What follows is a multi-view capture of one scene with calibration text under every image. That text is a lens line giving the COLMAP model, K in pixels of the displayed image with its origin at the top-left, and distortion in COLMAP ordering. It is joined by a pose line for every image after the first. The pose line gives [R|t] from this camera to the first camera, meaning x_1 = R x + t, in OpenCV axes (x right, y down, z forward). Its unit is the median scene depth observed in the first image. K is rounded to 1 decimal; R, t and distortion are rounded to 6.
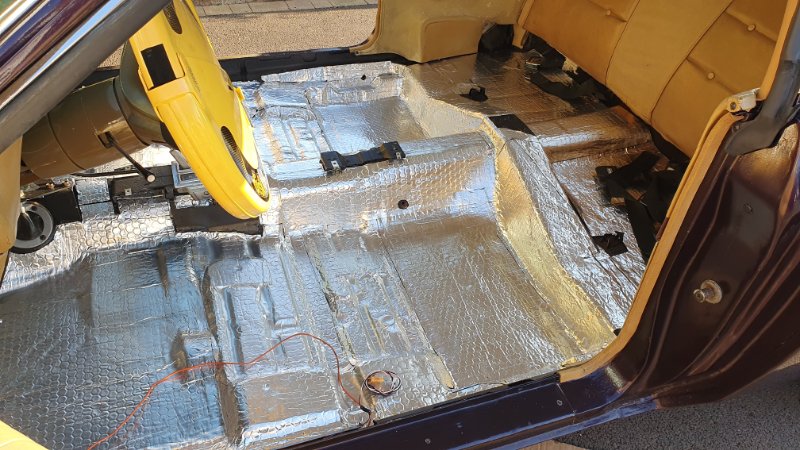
lens RADIAL K [[628.9, 0, 400.0], [0, 628.9, 225.0], [0, 0, 1]] dist [-0.038785, 0.108790]
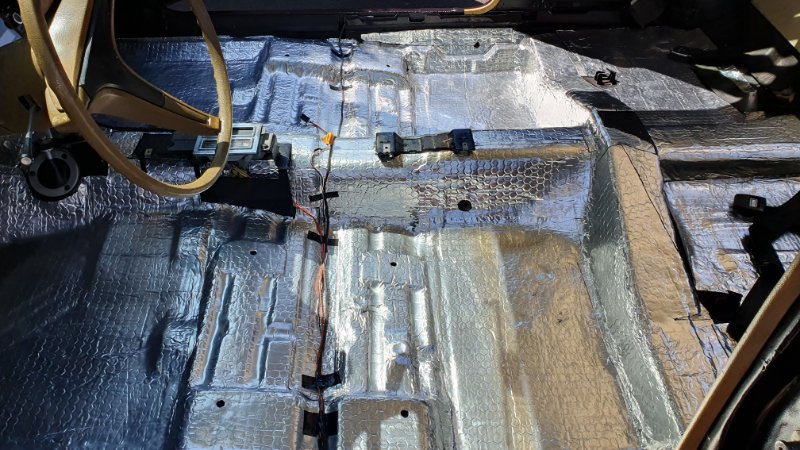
lens RADIAL K [[628.9, 0, 400.0], [0, 628.9, 225.0], [0, 0, 1]] dist [-0.038785, 0.108790]
pose [[0.949829, 0.163623, -0.266555, 0.159662], [-0.146637, 0.985738, 0.082570, -0.068882], [0.276264, -0.039340, 0.960276, 0.192623]]
